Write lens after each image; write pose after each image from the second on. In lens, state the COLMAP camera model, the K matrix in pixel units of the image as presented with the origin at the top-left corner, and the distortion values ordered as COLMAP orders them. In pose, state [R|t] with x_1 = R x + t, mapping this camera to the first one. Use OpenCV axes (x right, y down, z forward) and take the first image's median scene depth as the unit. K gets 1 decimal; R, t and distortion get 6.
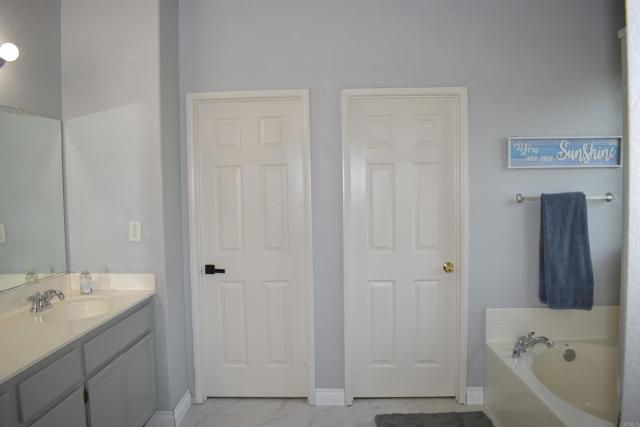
lens RADIAL K [[502.8, 0, 318.7], [0, 502.8, 214.0], [0, 0, 1]] dist [-0.087285, 0.002456]
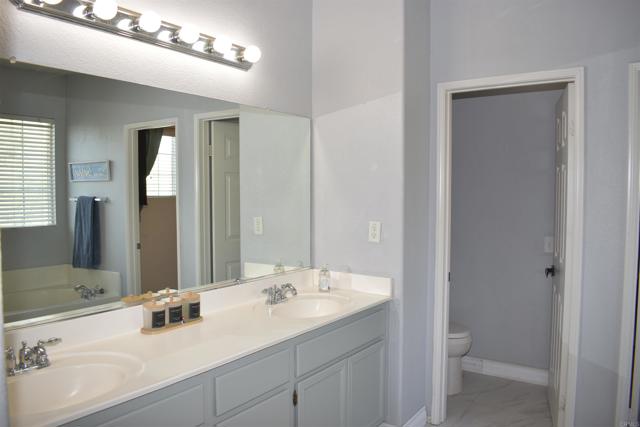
lens RADIAL K [[502.8, 0, 318.7], [0, 502.8, 214.0], [0, 0, 1]] dist [-0.087285, 0.002456]
pose [[0.837198, 0.048120, -0.544779, 0.065642], [-0.045689, 0.998793, 0.018010, -0.012153], [0.544988, 0.009812, 0.838386, 0.137739]]
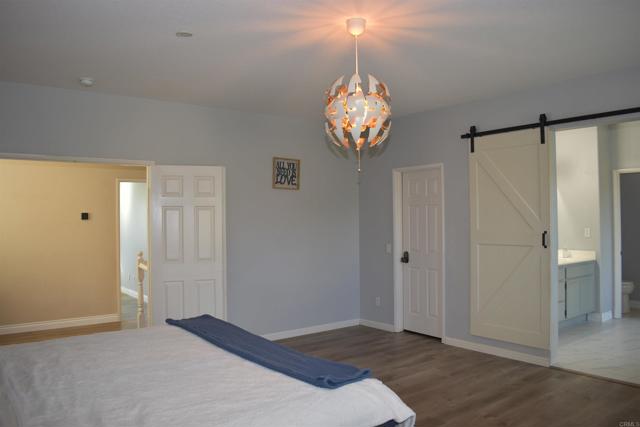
lens RADIAL K [[502.8, 0, 318.7], [0, 502.8, 214.0], [0, 0, 1]] dist [-0.087285, 0.002456]
pose [[0.629713, 0.006263, -0.776802, 0.645666], [-0.038743, 0.998976, -0.023352, 0.054282], [0.775861, 0.044801, 0.629311, -1.495280]]
